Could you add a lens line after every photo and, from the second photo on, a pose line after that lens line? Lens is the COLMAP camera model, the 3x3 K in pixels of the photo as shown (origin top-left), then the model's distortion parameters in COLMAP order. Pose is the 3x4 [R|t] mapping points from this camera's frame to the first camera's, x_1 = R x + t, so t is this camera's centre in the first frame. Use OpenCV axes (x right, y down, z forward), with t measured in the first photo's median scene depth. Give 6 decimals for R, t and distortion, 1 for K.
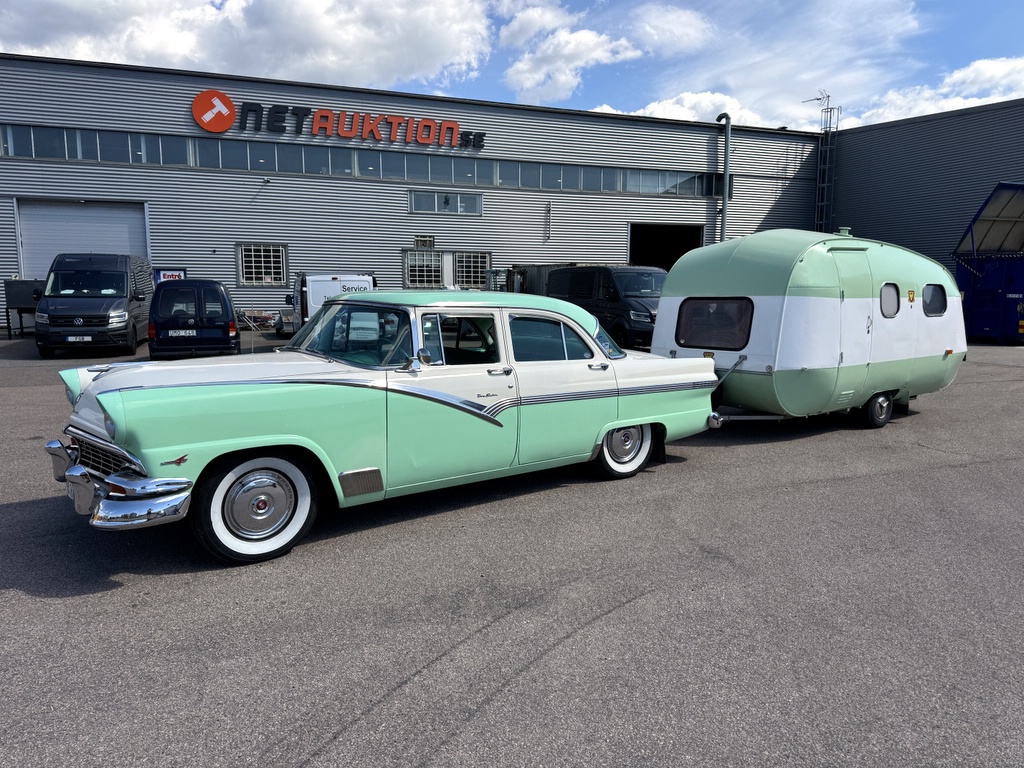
lens RADIAL K [[719.2, 0, 512.3], [0, 719.2, 386.5], [0, 0, 1]] dist [0.140207, -0.295415]
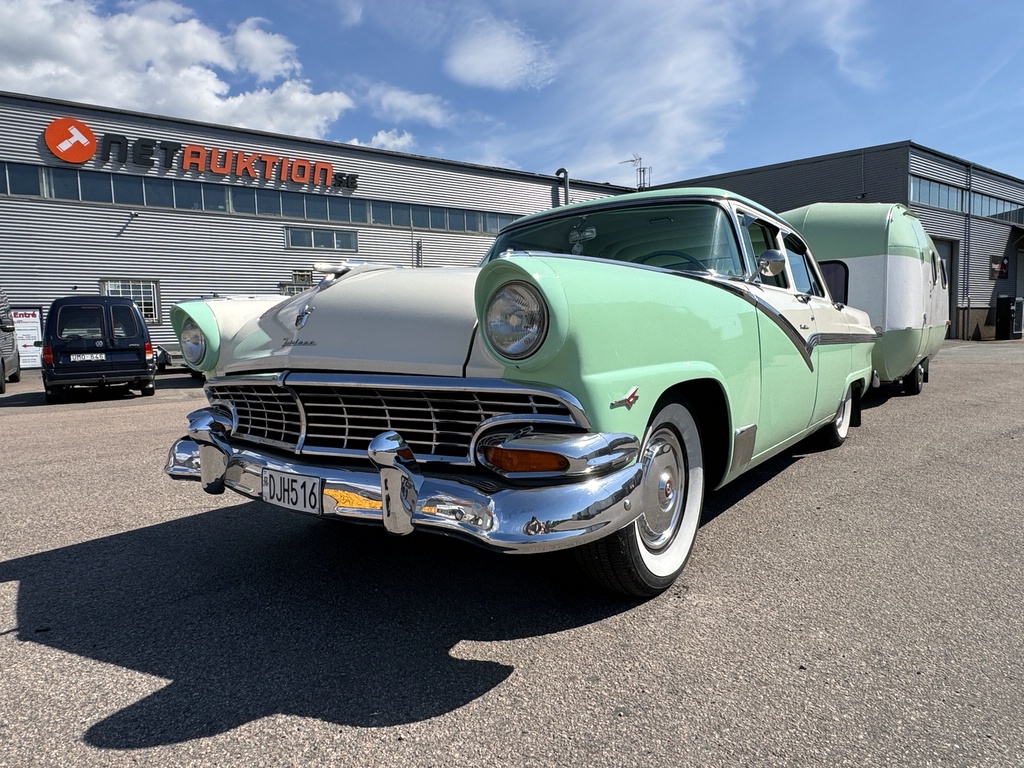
lens RADIAL K [[641.1, 0, 509.3], [0, 641.1, 383.8], [0, 0, 1]] dist [-0.008771, 0.001750]
pose [[0.965857, -0.051288, 0.253947, -0.086876], [0.065739, 0.996646, -0.048745, 0.014403], [-0.250595, 0.063775, 0.965989, 0.079679]]
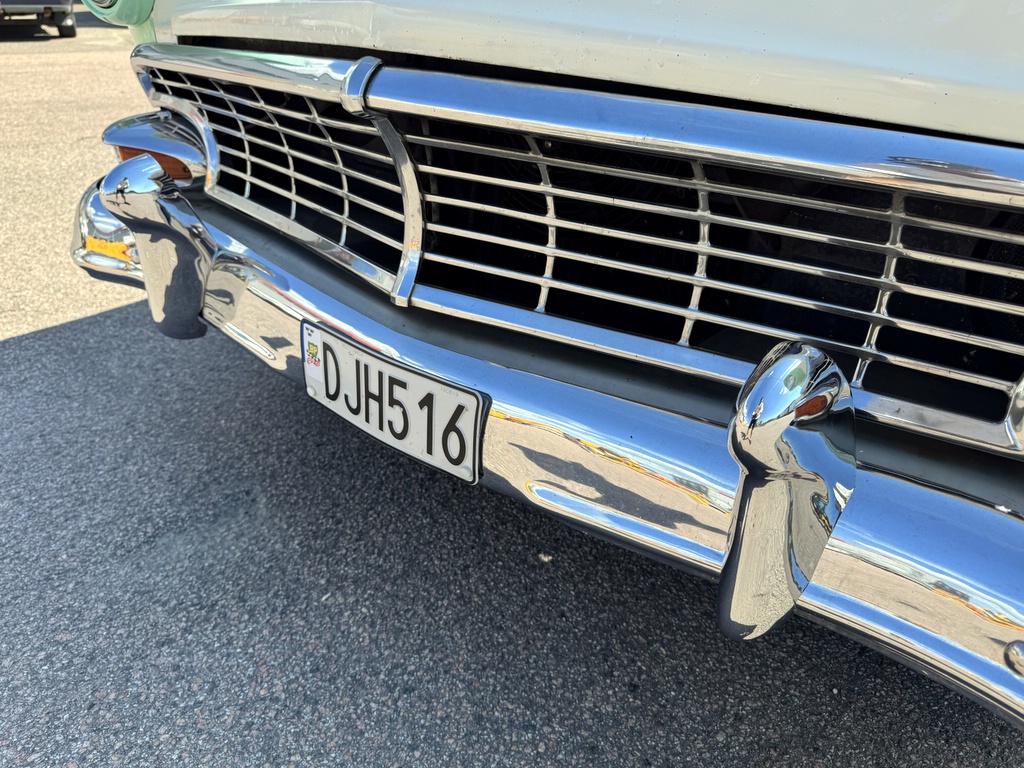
lens RADIAL K [[752.7, 0, 512.2], [0, 752.7, 382.9], [0, 0, 1]] dist [0.071267, -0.074290]
pose [[0.976026, -0.079791, 0.202501, -0.093861], [0.002160, 0.933886, 0.357566, 0.009087], [-0.217643, -0.348556, 0.911669, 0.123275]]
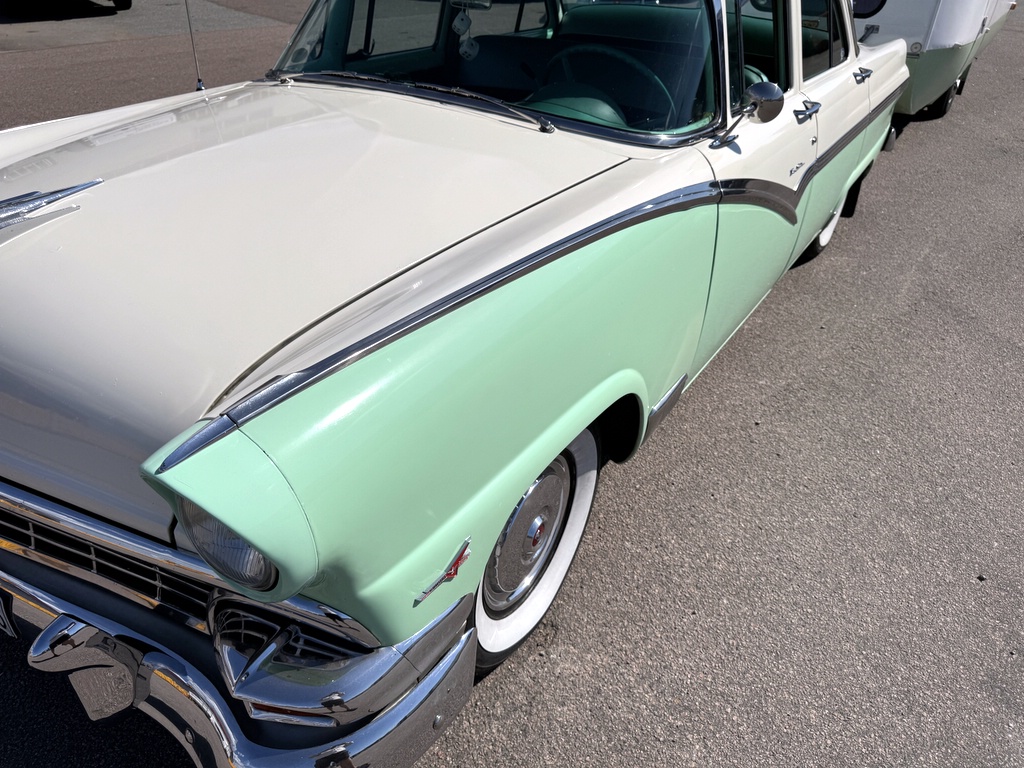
lens RADIAL K [[729.8, 0, 507.8], [0, 729.8, 387.2], [0, 0, 1]] dist [0.007653, -0.006328]
pose [[0.946904, -0.167071, 0.274699, -0.067957], [0.028996, 0.895282, 0.444555, -0.014390], [-0.320205, -0.412986, 0.852591, 0.101457]]
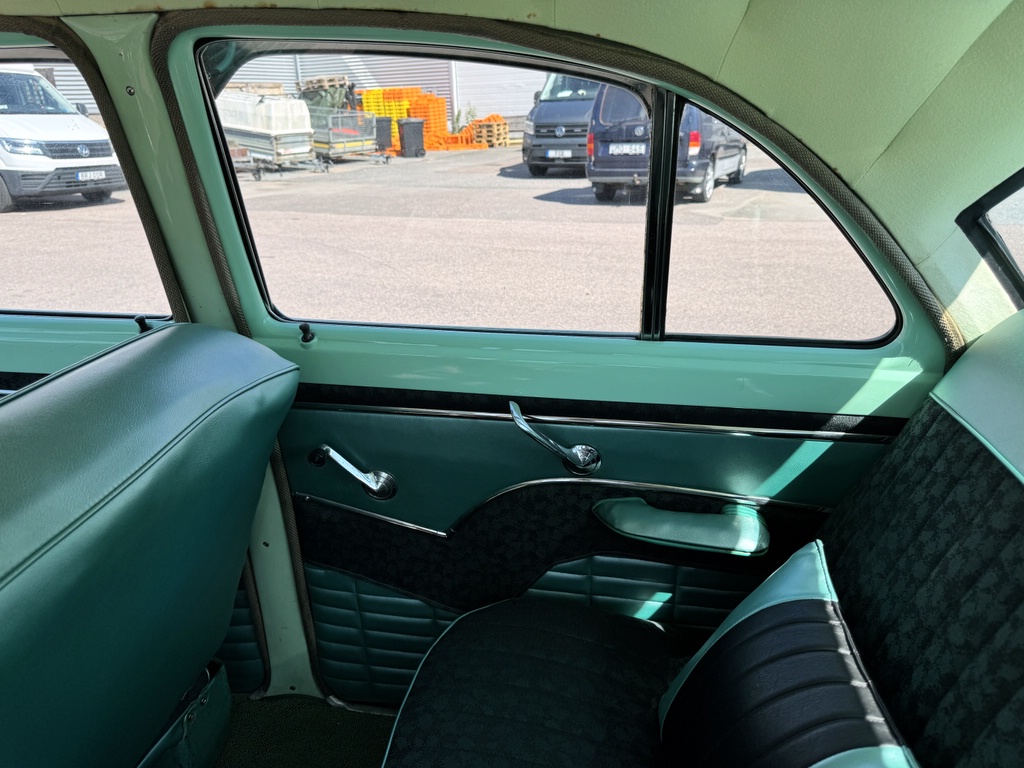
lens RADIAL K [[739.5, 0, 512.0], [0, 739.5, 384.0], [0, 0, 1]] dist [0.002766, -0.012913]
pose [[0.692138, 0.231076, -0.683775, -0.001216], [-0.060874, 0.962679, 0.263711, -0.019231], [0.719193, -0.140900, 0.680374, 0.213507]]
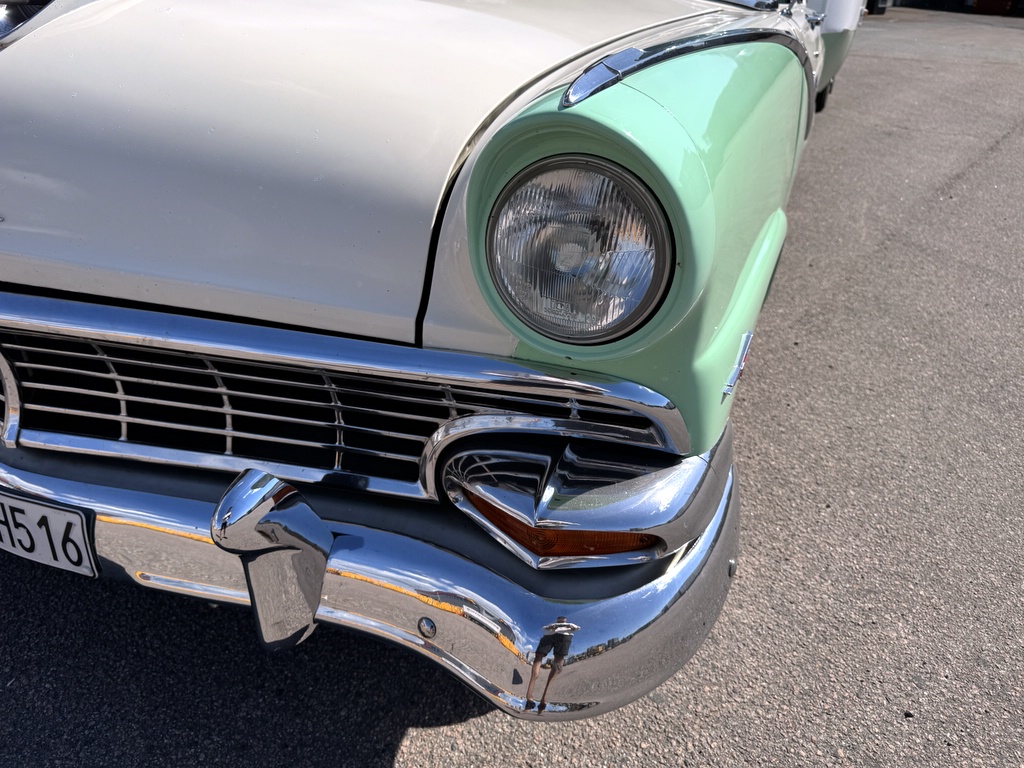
lens RADIAL K [[758.9, 0, 514.9], [0, 758.9, 388.7], [0, 0, 1]] dist [-0.005667, 0.002185]
pose [[0.857931, -0.225237, 0.461760, -0.086989], [0.035267, 0.922476, 0.384441, 0.000612], [-0.512553, -0.313539, 0.799364, 0.110757]]
